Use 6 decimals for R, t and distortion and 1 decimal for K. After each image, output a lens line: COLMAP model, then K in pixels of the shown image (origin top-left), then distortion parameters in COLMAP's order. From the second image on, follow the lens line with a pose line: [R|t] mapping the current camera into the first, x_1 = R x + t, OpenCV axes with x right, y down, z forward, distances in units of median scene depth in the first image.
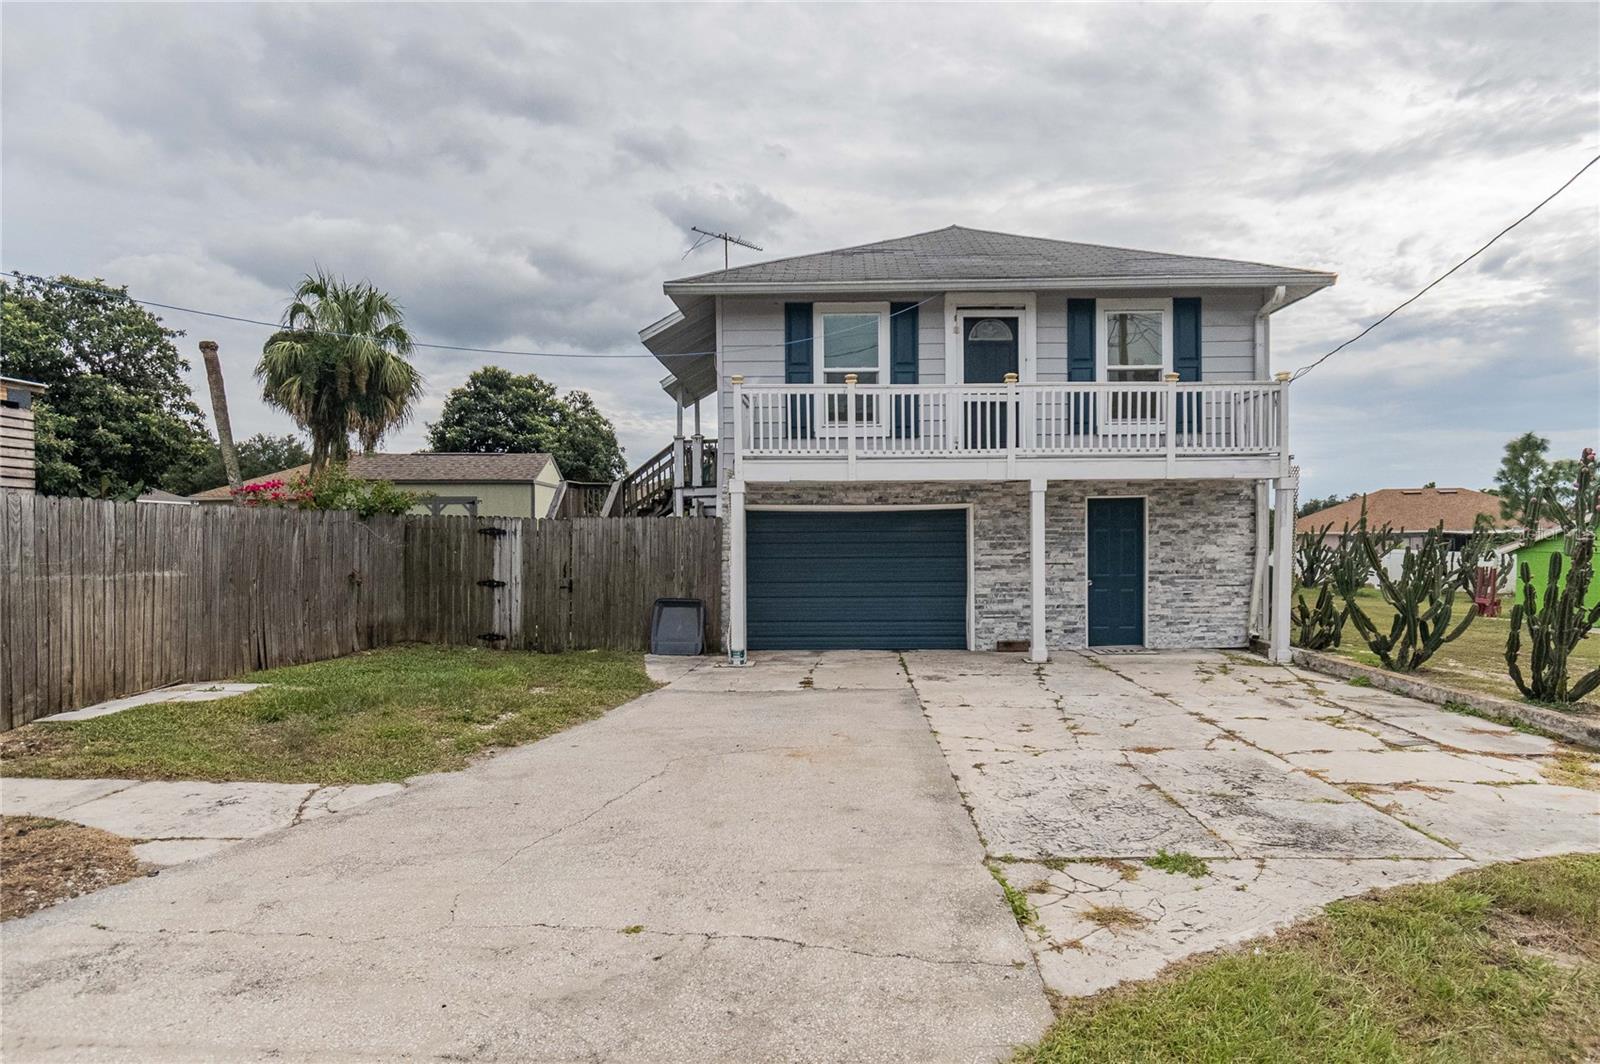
lens RADIAL K [[895.8, 0, 852.7], [0, 895.8, 547.1], [0, 0, 1]] dist [0.003564, 0.000445]
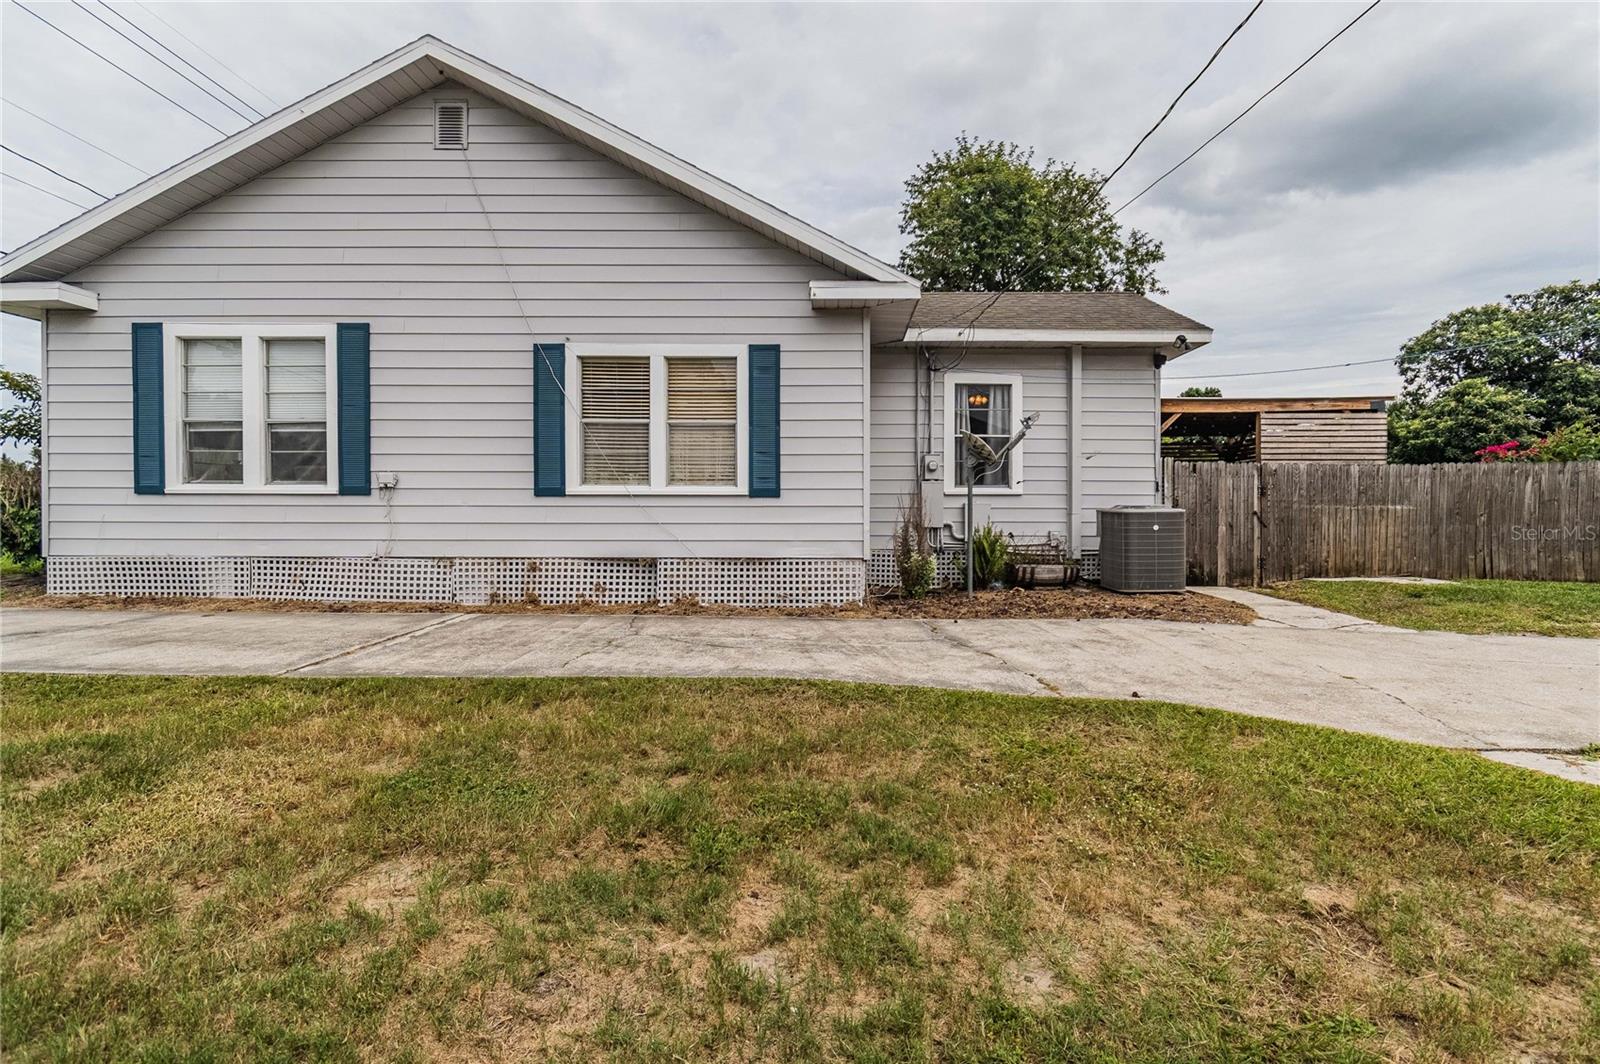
lens RADIAL K [[721.5, 0, 800.3], [0, 721.5, 519.9], [0, 0, 1]] dist [0.000366, -0.000576]
pose [[-0.023101, 0.017907, -0.999573, 0.173734], [-0.003777, 0.999831, 0.017999, 0.010200], [0.999726, 0.004192, -0.023030, -0.016404]]
